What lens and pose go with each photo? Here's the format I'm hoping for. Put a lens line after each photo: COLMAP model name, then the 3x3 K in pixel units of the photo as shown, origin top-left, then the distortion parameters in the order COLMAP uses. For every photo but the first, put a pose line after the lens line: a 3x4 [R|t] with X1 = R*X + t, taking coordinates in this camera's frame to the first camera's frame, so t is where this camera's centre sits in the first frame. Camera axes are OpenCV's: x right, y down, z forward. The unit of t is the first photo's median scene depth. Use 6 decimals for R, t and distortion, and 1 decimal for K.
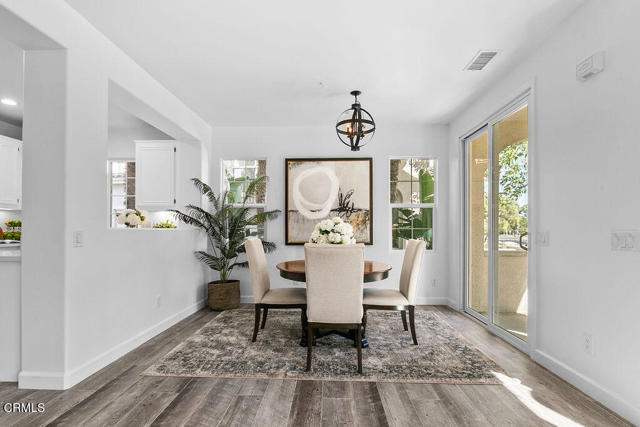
lens RADIAL K [[303.3, 0, 319.2], [0, 303.3, 231.0], [0, 0, 1]] dist [-0.001673, -0.000359]
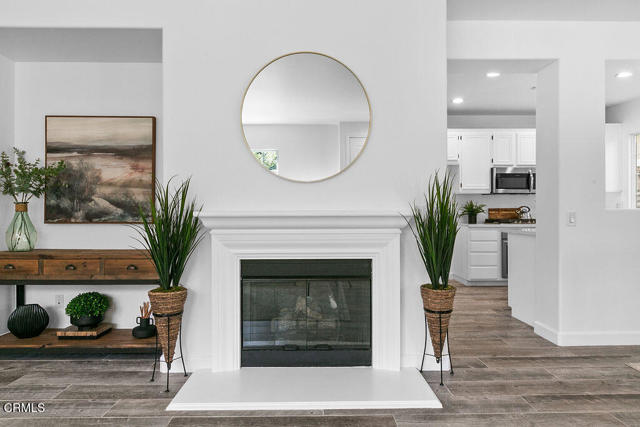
lens RADIAL K [[372.8, 0, 318.2], [0, 372.8, 211.4], [0, 0, 1]] dist [0.002474, -0.000477]
pose [[0.057759, -0.006910, -0.998307, 0.270033], [0.002361, 0.999974, -0.006785, 0.001685], [0.998328, -0.001965, 0.057773, -0.013258]]
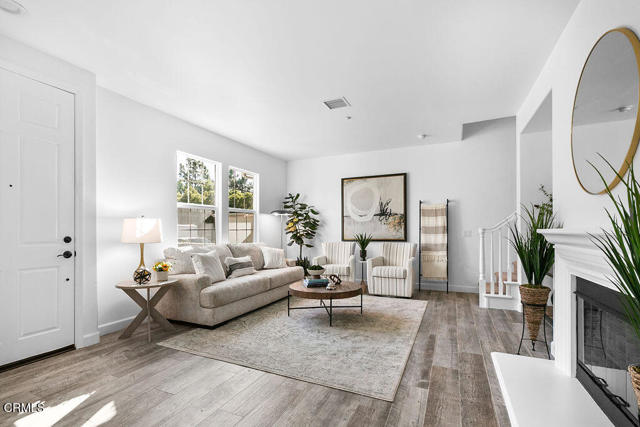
lens RADIAL K [[301.1, 0, 318.6], [0, 301.1, 231.1], [0, 0, 1]] dist [0.000034, -0.000018]
pose [[-0.926184, 0.004111, 0.377050, -0.118742], [0.004089, 0.999991, -0.000860, -0.000175], [-0.377050, 0.000746, -0.926193, 0.516415]]
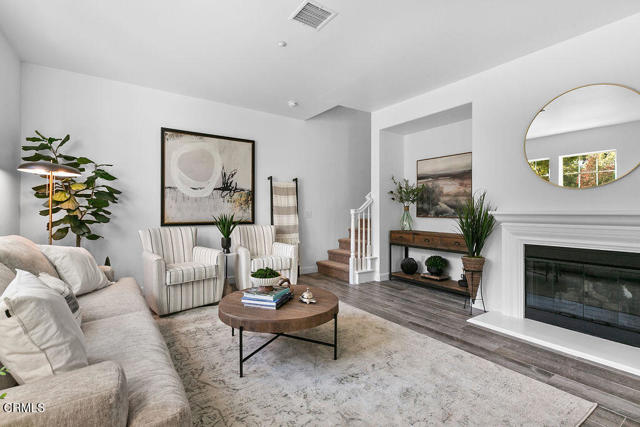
lens RADIAL K [[298.9, 0, 318.9], [0, 298.9, 210.9], [0, 0, 1]] dist [0.000026, -0.000079]
pose [[-0.799981, -0.005482, -0.600000, 0.465709], [-0.004577, 0.999985, -0.003035, 0.001102], [0.600007, 0.000318, -0.799994, 0.163399]]
